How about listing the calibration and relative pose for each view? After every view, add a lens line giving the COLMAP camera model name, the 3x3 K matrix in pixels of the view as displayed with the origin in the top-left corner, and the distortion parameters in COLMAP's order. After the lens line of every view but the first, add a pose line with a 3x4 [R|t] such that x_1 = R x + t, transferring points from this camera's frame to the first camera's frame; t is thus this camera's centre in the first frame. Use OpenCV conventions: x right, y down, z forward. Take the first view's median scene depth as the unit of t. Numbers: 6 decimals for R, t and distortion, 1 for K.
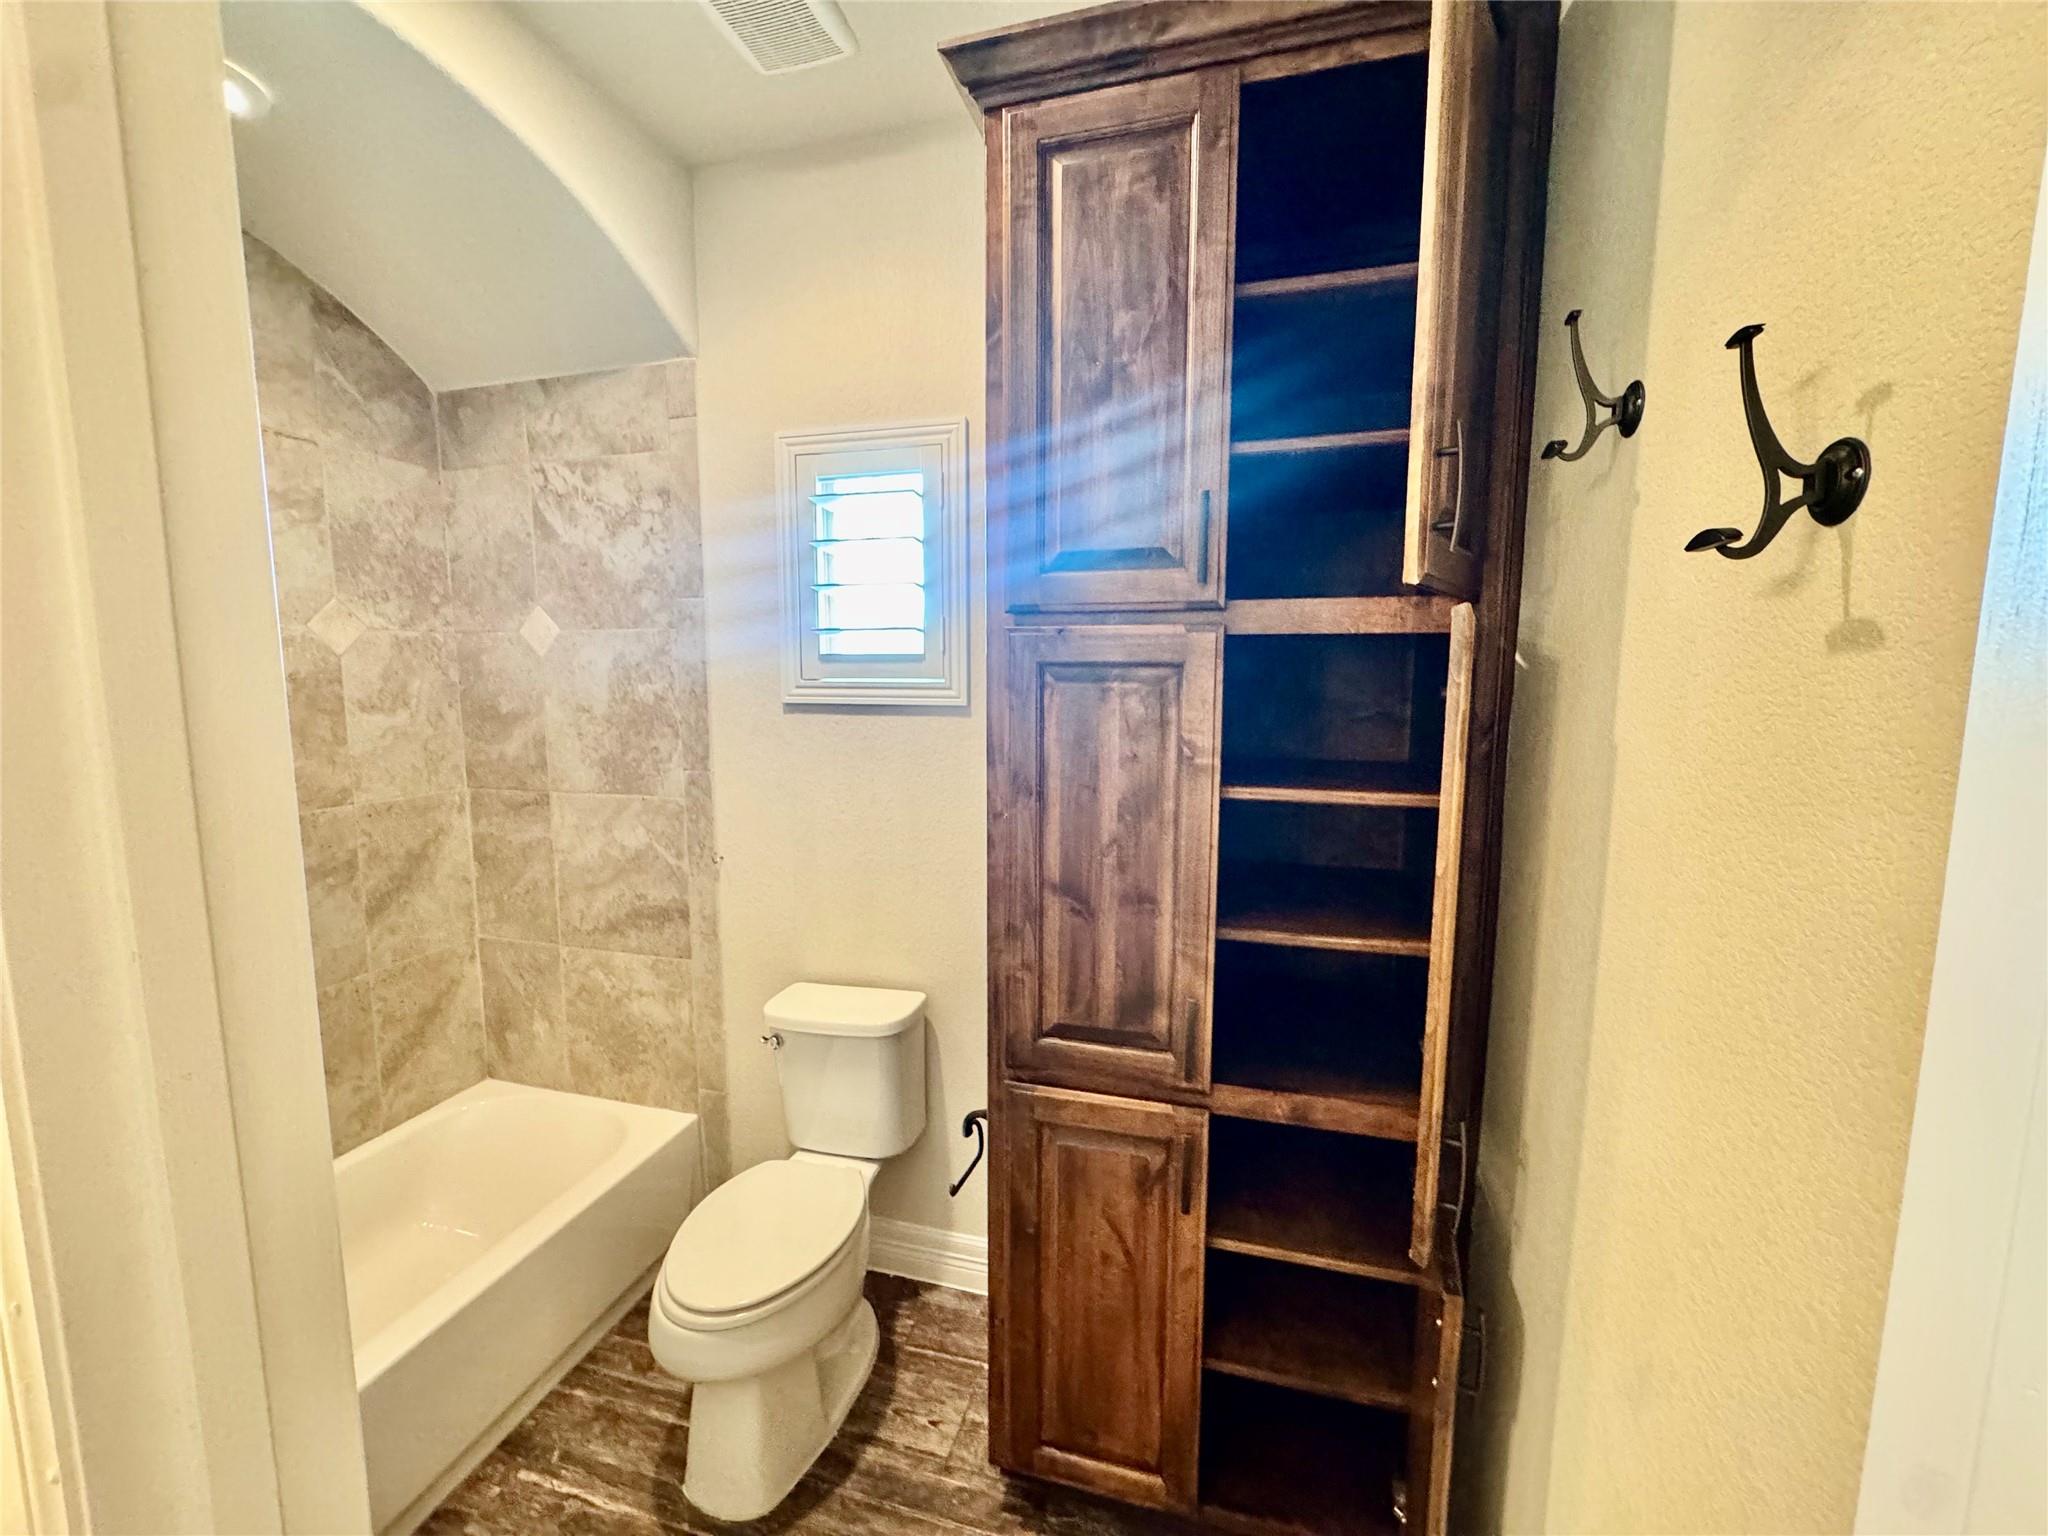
lens RADIAL K [[821.0, 0, 1023.8], [0, 821.0, 770.3], [0, 0, 1]] dist [-0.003189, 0.000951]
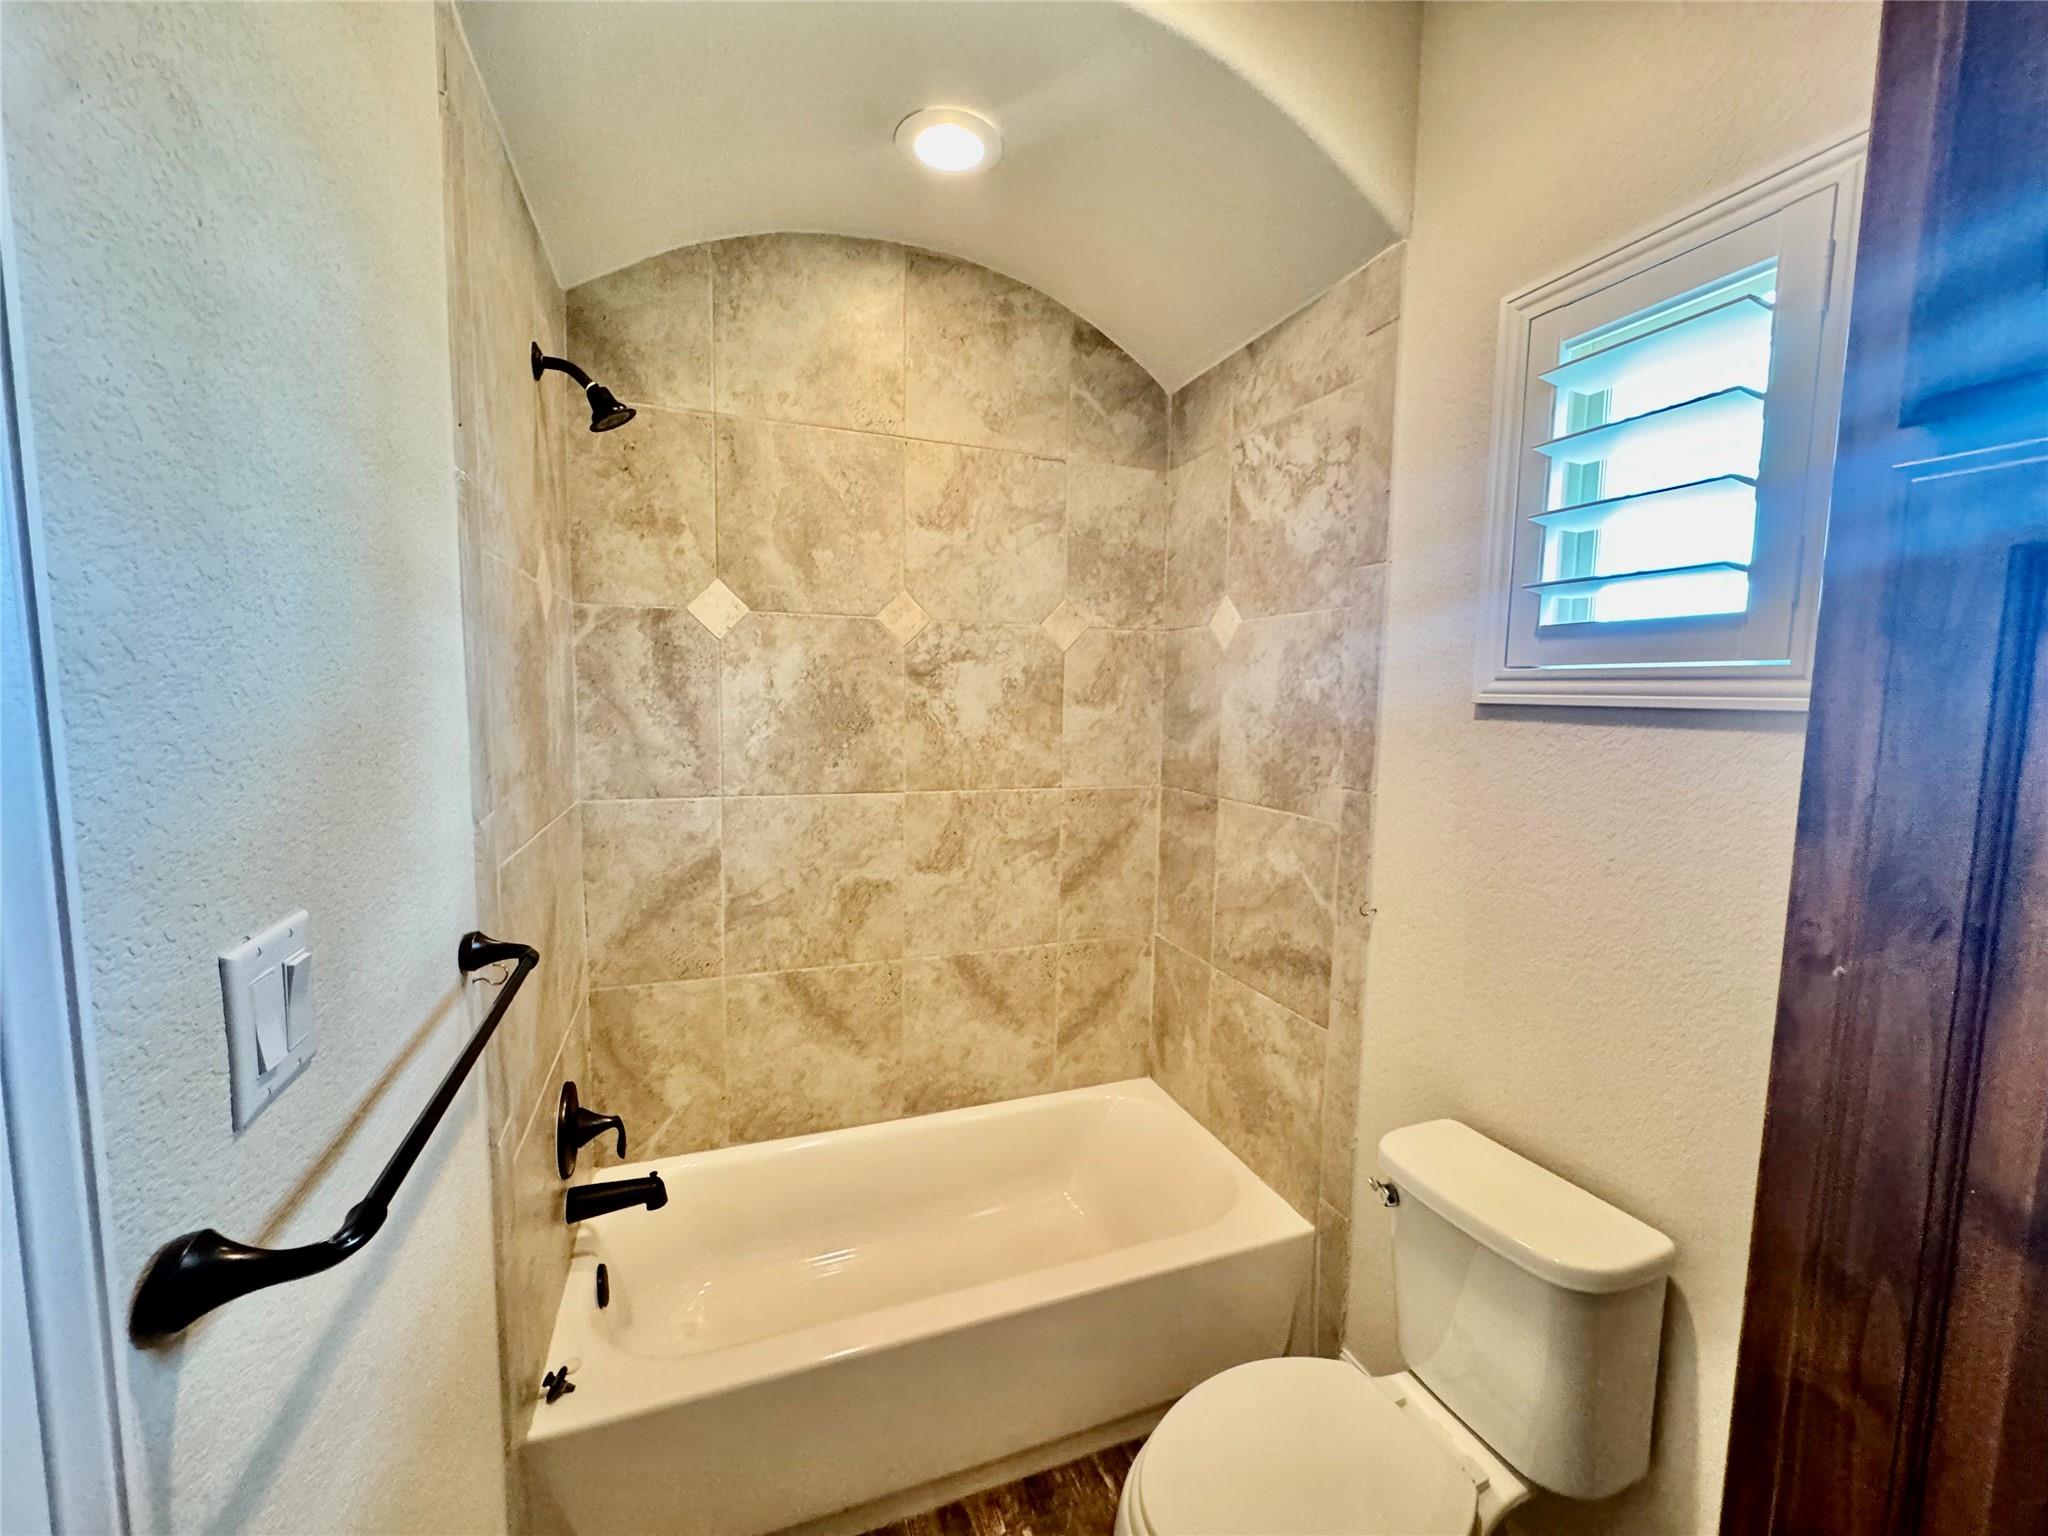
lens RADIAL K [[821.0, 0, 1025.2], [0, 821.0, 770.3], [0, 0, 1]] dist [-0.003189, 0.000951]
pose [[0.587630, 0.085126, -0.804639, 0.035048], [-0.110484, 0.993578, 0.024427, -0.003053], [0.801551, 0.074546, 0.593261, 0.299475]]
